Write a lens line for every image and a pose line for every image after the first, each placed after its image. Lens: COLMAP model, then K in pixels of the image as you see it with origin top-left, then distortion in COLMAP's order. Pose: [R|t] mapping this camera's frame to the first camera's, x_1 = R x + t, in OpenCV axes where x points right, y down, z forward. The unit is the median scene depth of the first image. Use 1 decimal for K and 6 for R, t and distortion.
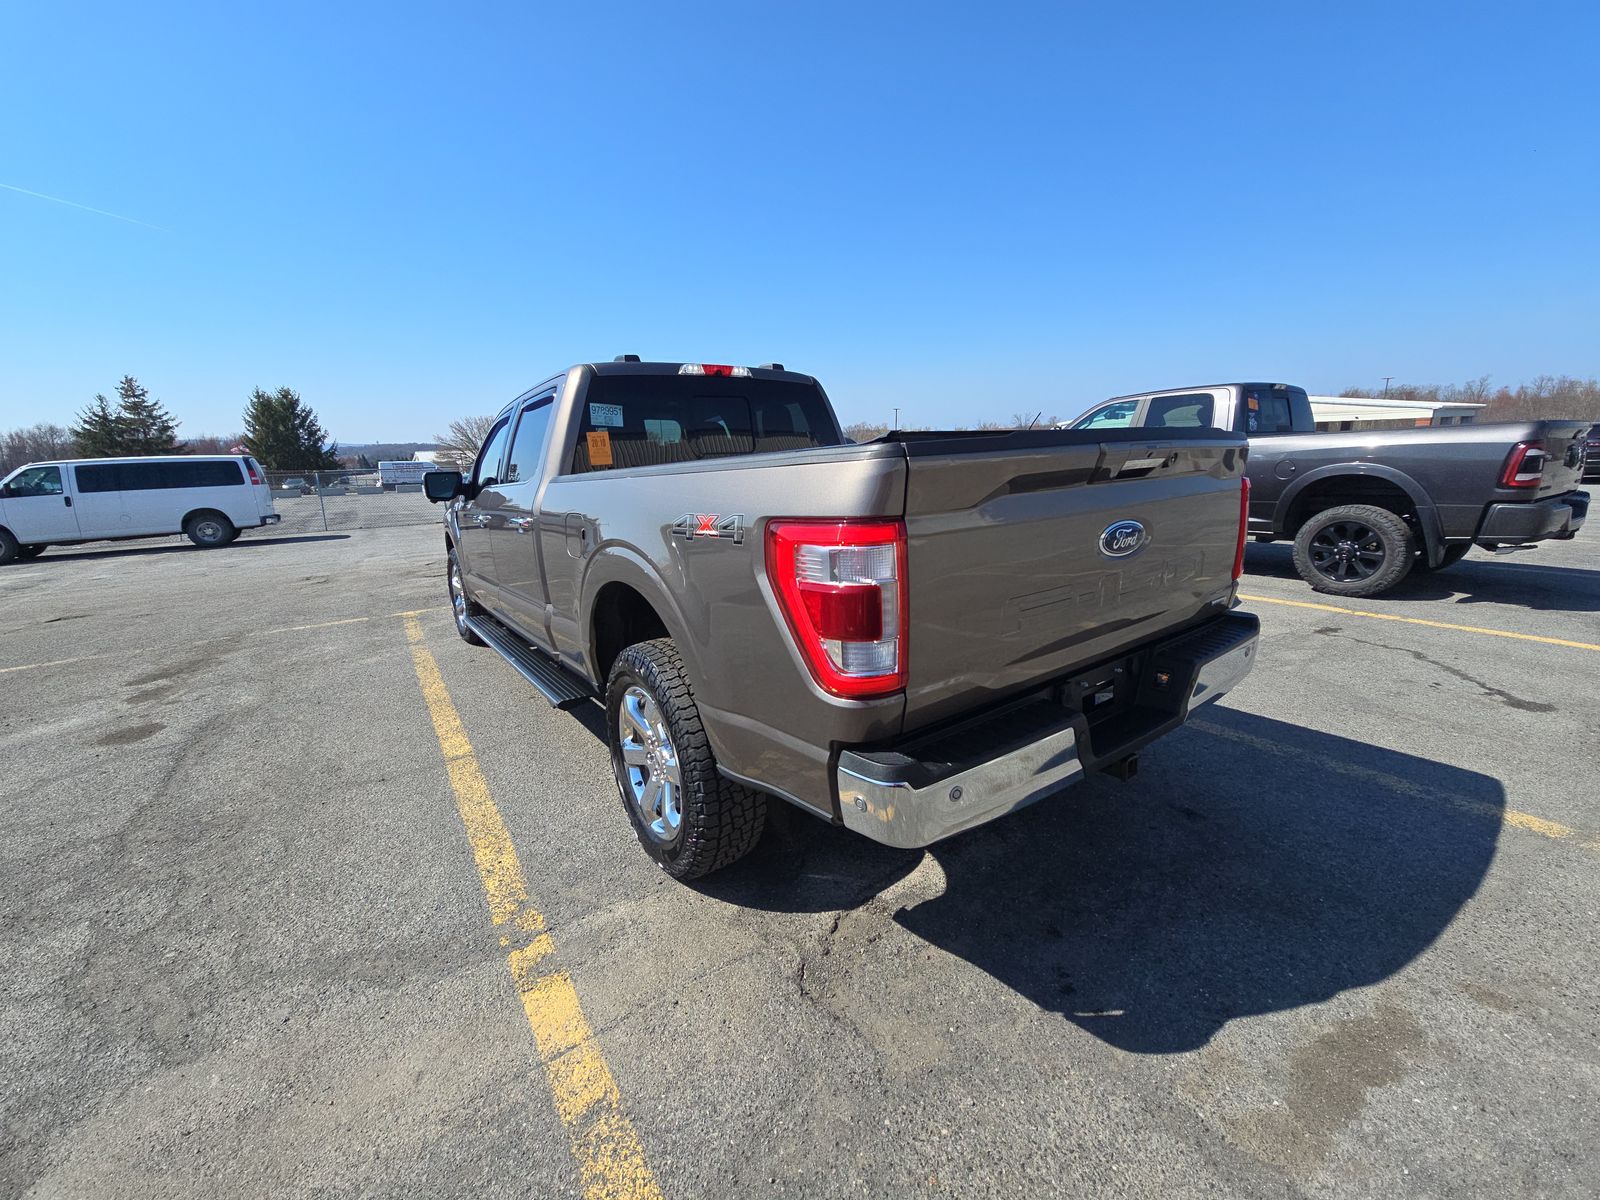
lens RADIAL K [[642.1, 0, 800.0], [0, 642.1, 600.0], [0, 0, 1]] dist [0.017502, -0.012374]
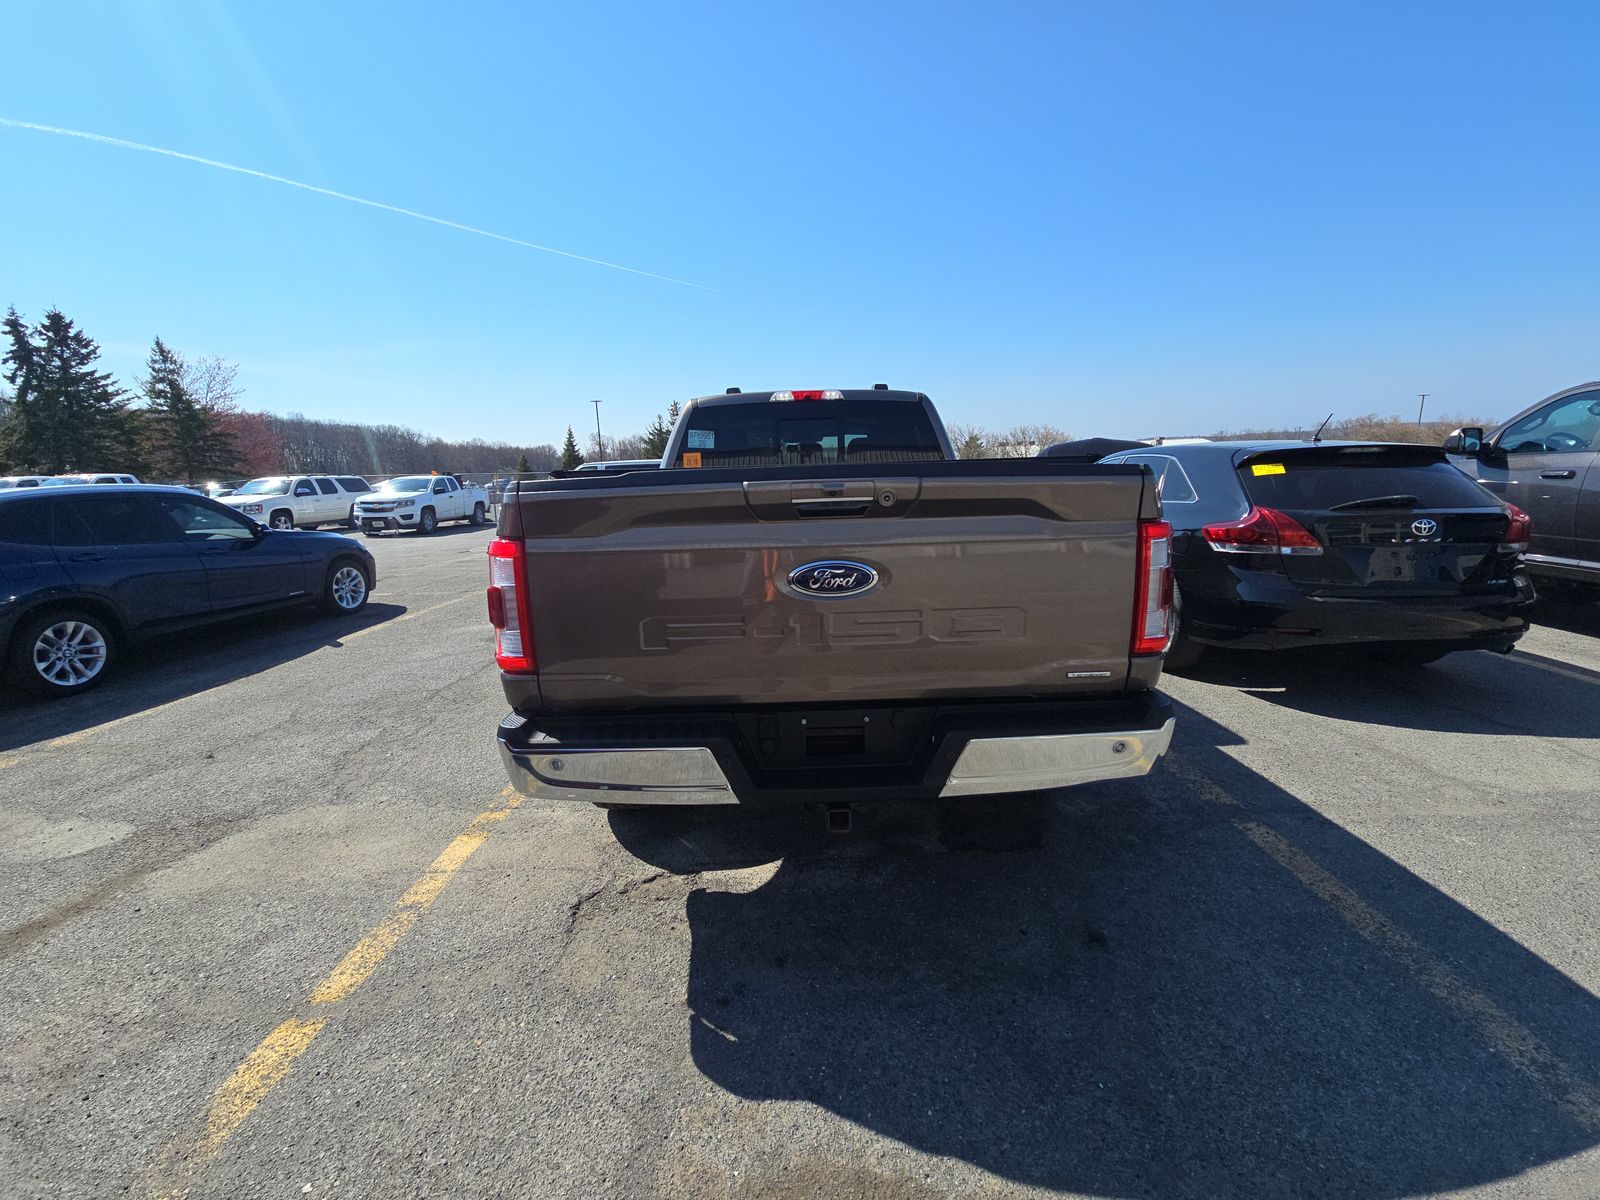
lens RADIAL K [[638.3, 0, 795.5], [0, 638.3, 603.3], [0, 0, 1]] dist [0.025686, -0.021151]
pose [[0.816883, 0.130672, -0.561807, 0.550513], [-0.128716, 0.990737, 0.043281, -0.051300], [0.562258, 0.036959, 0.826136, 0.100241]]
